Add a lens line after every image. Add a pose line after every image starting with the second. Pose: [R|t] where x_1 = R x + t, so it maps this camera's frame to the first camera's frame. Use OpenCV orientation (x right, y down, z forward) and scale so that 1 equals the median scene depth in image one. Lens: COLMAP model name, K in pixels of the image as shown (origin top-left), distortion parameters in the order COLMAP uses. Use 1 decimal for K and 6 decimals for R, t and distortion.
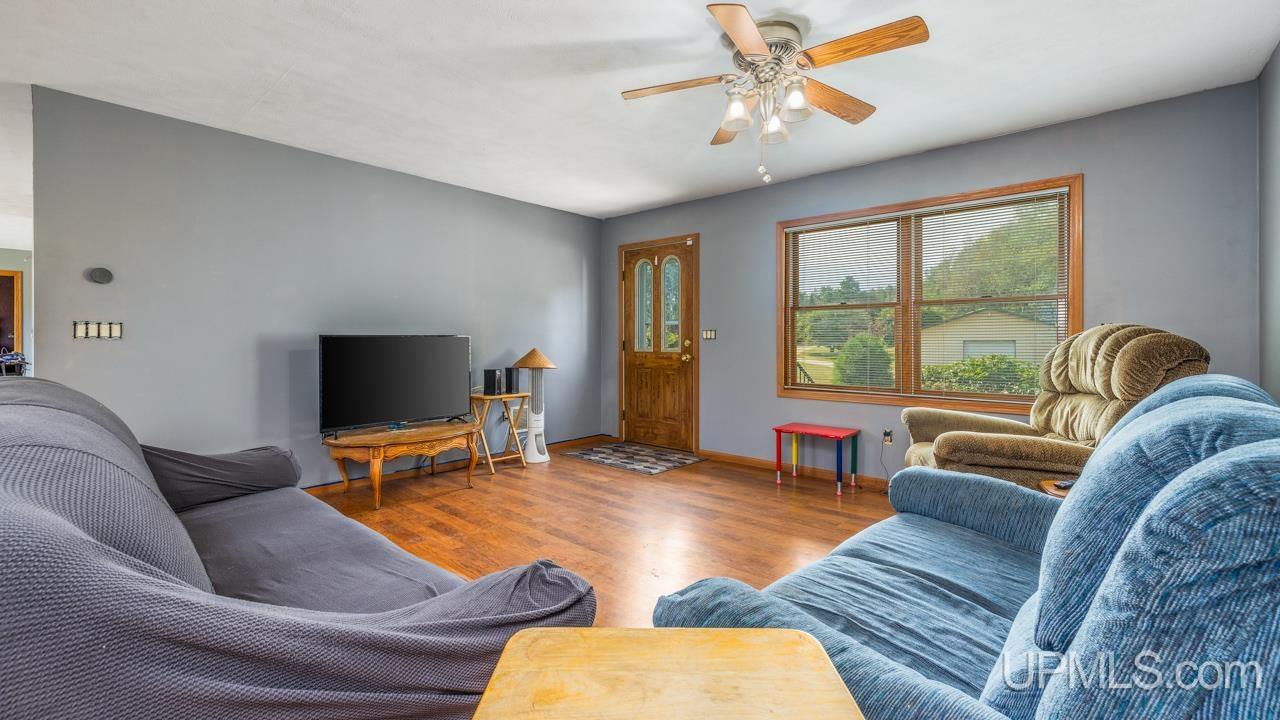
lens RADIAL K [[547.1, 0, 647.5], [0, 547.1, 341.1], [0, 0, 1]] dist [0.000637, -0.000016]
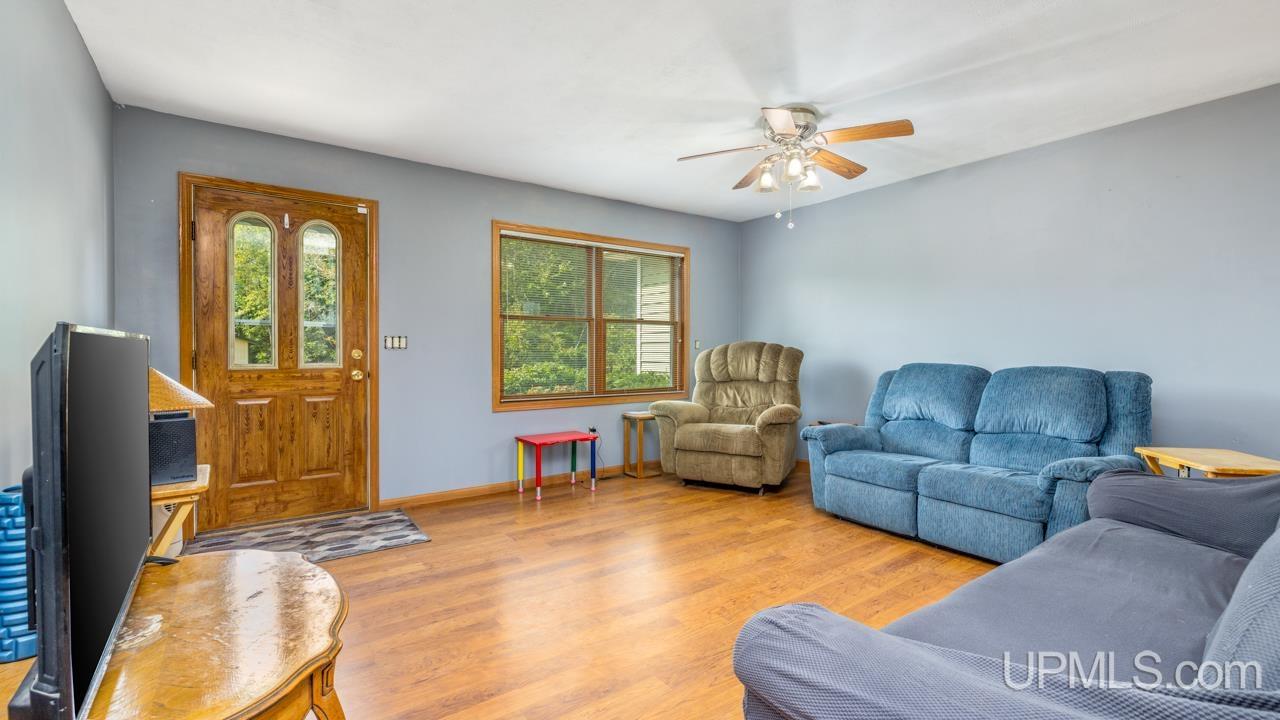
lens RADIAL K [[555.6, 0, 640.0], [0, 555.6, 360.0], [0, 0, 1]] dist [0.000726, 0.000128]
pose [[0.215092, -0.014589, 0.976485, -0.544212], [0.001140, 0.999891, 0.014687, 0.000987], [-0.976593, -0.002046, 0.215086, 0.501728]]
